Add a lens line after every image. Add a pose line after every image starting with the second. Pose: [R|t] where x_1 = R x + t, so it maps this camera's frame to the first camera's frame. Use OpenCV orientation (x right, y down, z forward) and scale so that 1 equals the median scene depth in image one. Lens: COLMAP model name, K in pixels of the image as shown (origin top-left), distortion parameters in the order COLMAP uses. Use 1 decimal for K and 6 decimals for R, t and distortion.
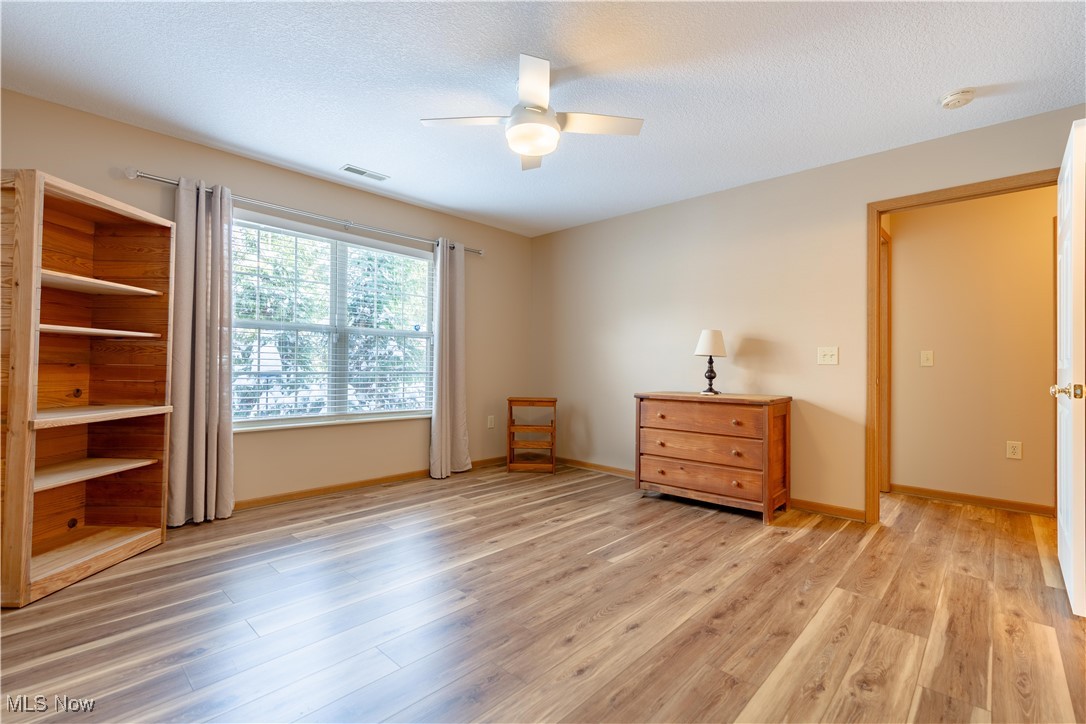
lens RADIAL K [[484.2, 0, 544.4], [0, 484.2, 361.6], [0, 0, 1]] dist [-0.002833, 0.000169]
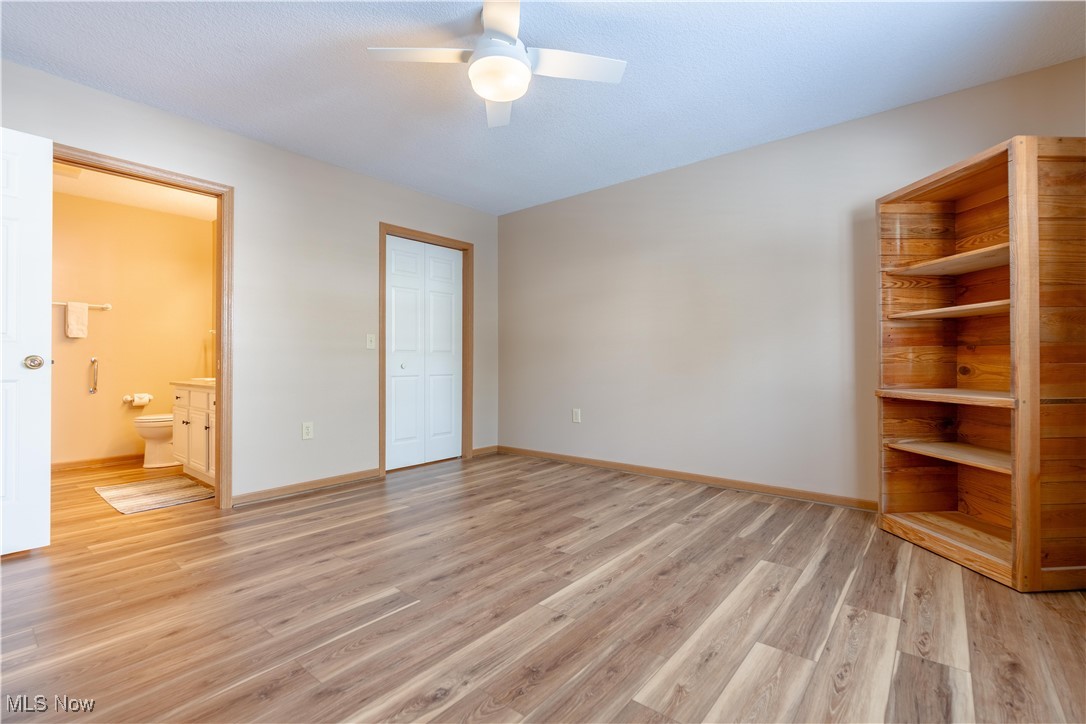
lens RADIAL K [[484.2, 0, 544.4], [0, 484.2, 361.6], [0, 0, 1]] dist [-0.002833, 0.000169]
pose [[-0.997759, -0.007266, -0.066512, -0.046616], [-0.006461, 0.999903, -0.012309, 0.053640], [0.066595, -0.011852, -0.997710, 1.802621]]
